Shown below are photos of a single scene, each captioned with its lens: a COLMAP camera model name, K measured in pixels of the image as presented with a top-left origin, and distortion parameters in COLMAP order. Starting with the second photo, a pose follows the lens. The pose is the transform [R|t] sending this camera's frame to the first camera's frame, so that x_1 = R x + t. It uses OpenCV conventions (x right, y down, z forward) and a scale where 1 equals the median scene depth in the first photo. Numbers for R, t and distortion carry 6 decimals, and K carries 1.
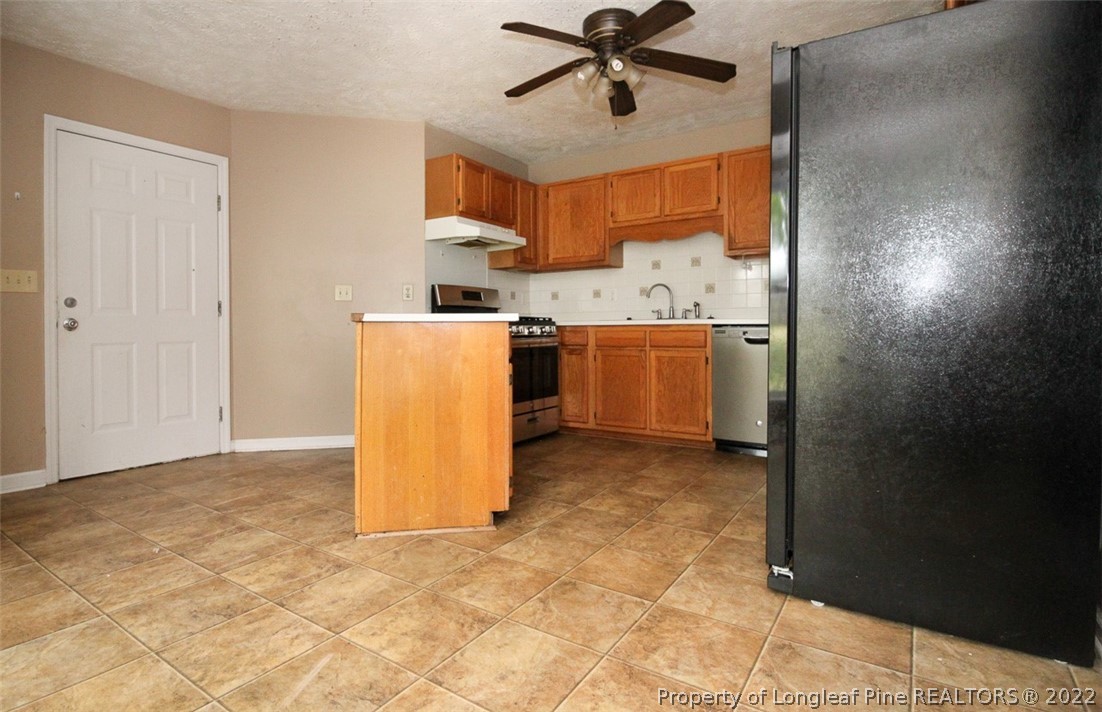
lens RADIAL K [[556.0, 0, 520.9], [0, 556.0, 328.8], [0, 0, 1]] dist [-0.001880, -0.000965]
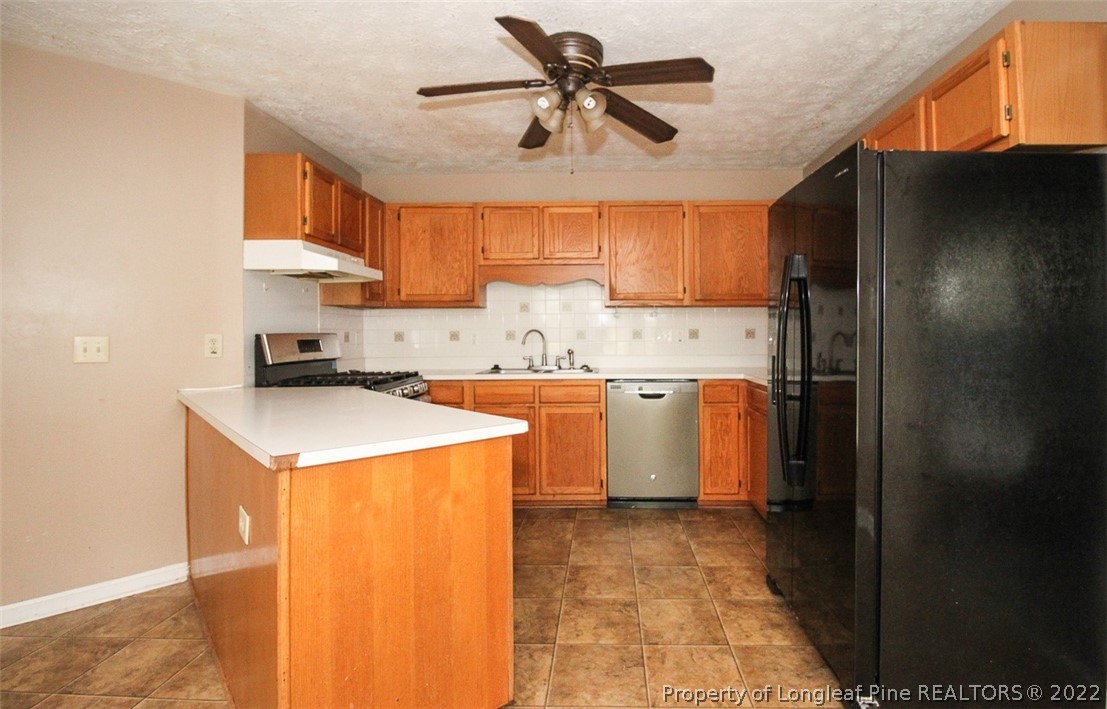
lens RADIAL K [[538.5, 0, 586.9], [0, 538.5, 327.2], [0, 0, 1]] dist [-0.008294, -0.000849]
pose [[0.835559, 0.004967, 0.549379, -0.188202], [0.001413, 0.999936, -0.011190, -0.082284], [-0.549400, 0.010126, 0.835498, 0.217640]]
